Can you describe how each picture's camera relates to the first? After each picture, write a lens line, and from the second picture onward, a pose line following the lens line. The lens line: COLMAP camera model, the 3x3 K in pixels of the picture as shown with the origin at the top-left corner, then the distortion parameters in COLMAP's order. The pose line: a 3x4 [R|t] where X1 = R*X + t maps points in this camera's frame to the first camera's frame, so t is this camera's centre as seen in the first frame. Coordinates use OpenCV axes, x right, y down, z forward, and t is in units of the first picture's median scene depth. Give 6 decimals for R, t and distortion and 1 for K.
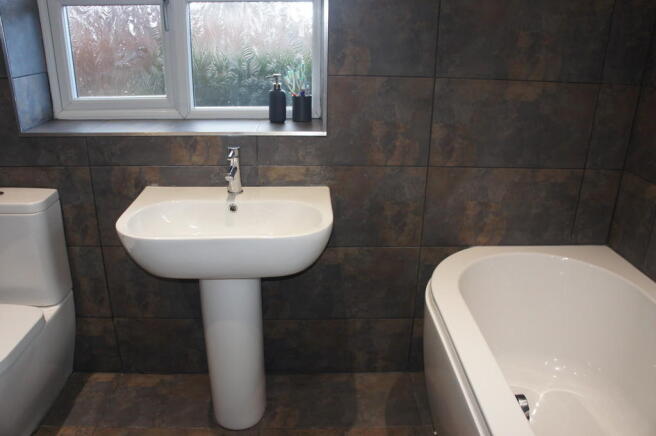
lens RADIAL K [[513.1, 0, 328.0], [0, 513.1, 218.0], [0, 0, 1]] dist [-0.175626, 0.110874]
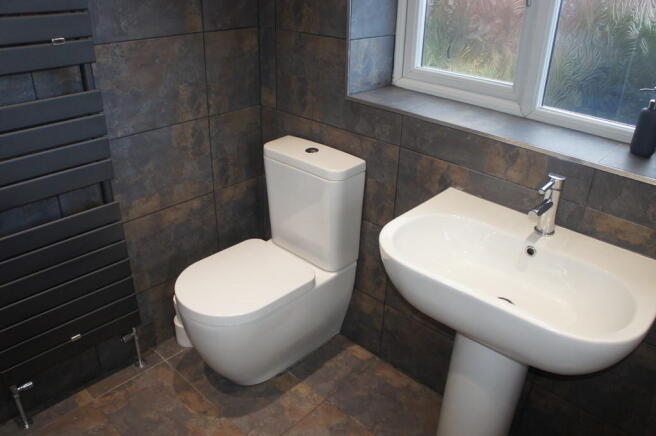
lens RADIAL K [[513.1, 0, 328.0], [0, 513.1, 218.0], [0, 0, 1]] dist [-0.175626, 0.110874]
pose [[0.703530, 0.326598, -0.631173, 0.056301], [-0.270258, 0.944370, 0.187420, -0.118689], [0.657272, 0.038724, 0.752658, 0.210522]]
